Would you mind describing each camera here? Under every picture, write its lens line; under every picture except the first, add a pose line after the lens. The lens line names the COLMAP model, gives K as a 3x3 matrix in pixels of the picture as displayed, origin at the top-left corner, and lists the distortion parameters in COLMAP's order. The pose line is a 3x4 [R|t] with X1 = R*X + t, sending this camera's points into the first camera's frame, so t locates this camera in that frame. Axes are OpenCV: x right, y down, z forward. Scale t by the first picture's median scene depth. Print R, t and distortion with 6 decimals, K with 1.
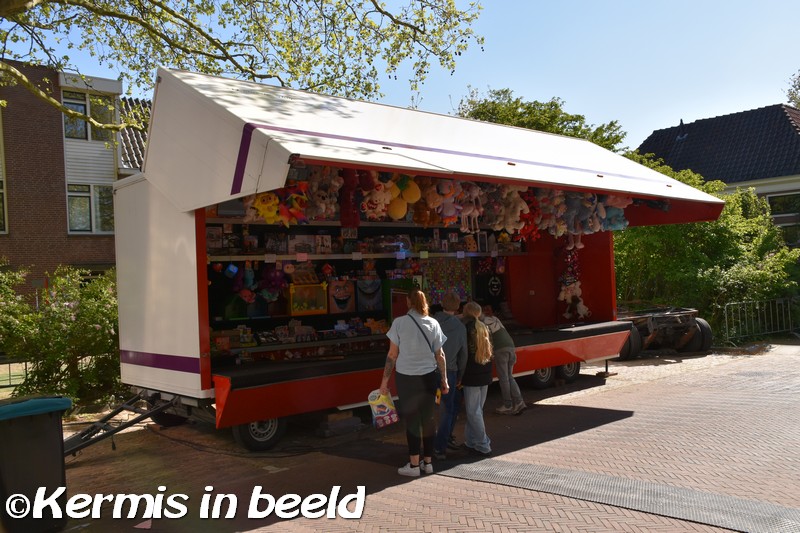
lens RADIAL K [[731.0, 0, 400.5], [0, 731.0, 265.1], [0, 0, 1]] dist [-0.007201, 0.000000]
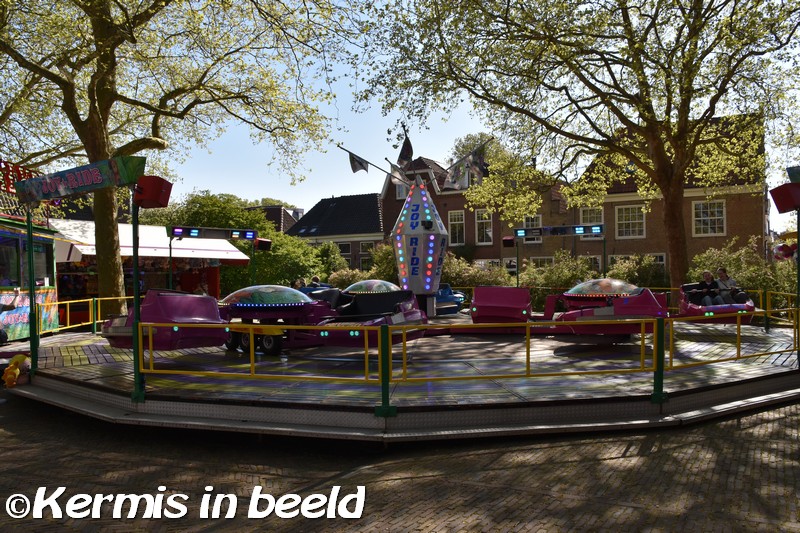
lens RADIAL K [[656.2, 0, 399.4], [0, 656.2, 269.0], [0, 0, 1]] dist [-0.070594, 0.022630]
pose [[0.965010, 0.037452, 0.259523, 0.358436], [-0.040168, 0.999180, 0.005167, -0.087008], [-0.259116, -0.015411, 0.965723, -1.695379]]
